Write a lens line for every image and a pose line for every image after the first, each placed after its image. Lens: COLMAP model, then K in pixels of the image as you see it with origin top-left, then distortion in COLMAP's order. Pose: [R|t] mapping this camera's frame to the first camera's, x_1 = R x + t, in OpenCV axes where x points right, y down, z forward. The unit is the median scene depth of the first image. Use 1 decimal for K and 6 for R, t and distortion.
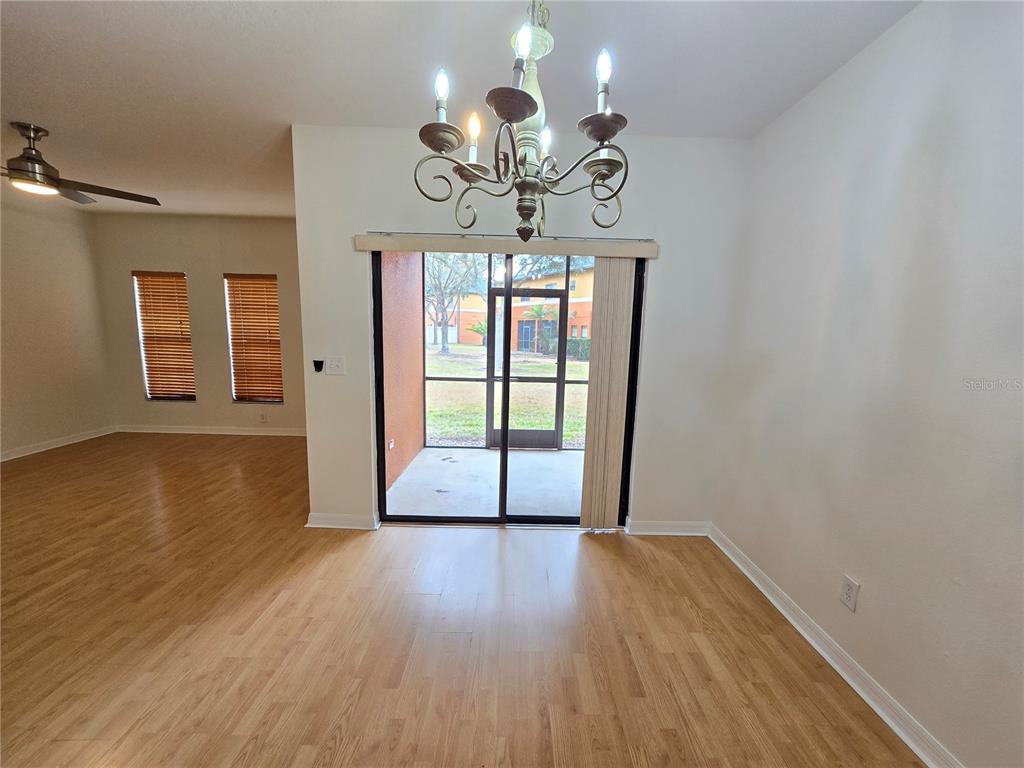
lens RADIAL K [[420.5, 0, 519.6], [0, 420.5, 383.8], [0, 0, 1]] dist [-0.000788, -0.001254]
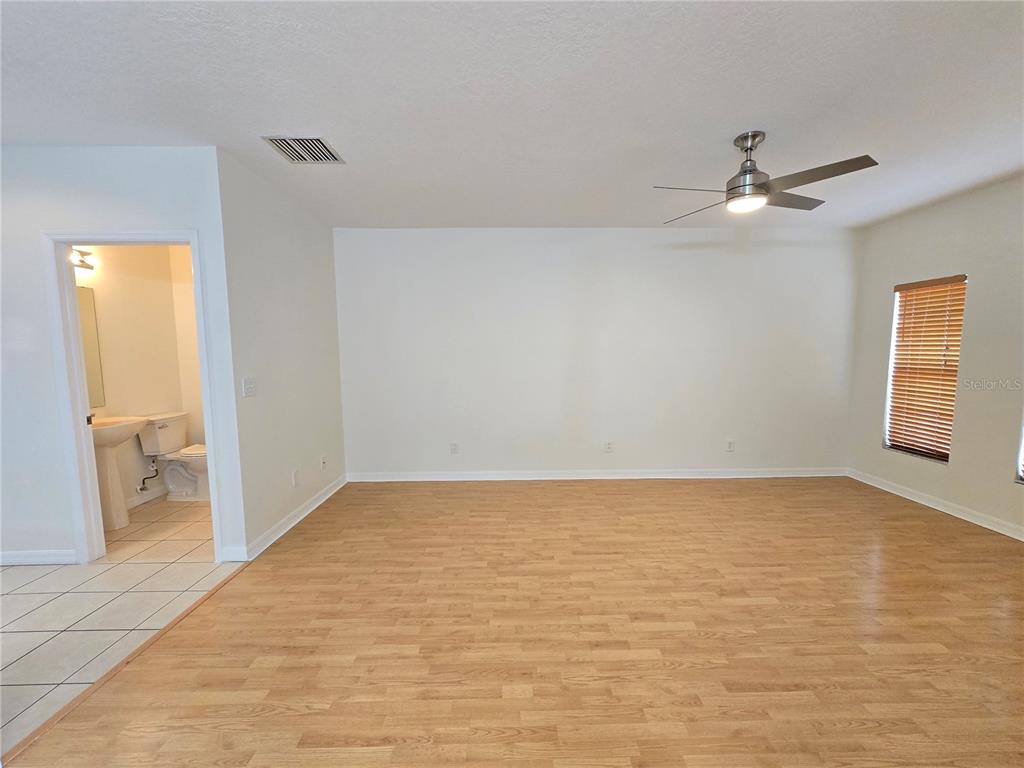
lens RADIAL K [[420.5, 0, 518.8], [0, 420.5, 392.6], [0, 0, 1]] dist [-0.000788, -0.001254]
pose [[0.015968, 0.077257, -0.996883, -0.192403], [-0.124465, 0.989409, 0.074685, -0.059046], [0.992096, 0.122884, 0.025414, 0.462368]]
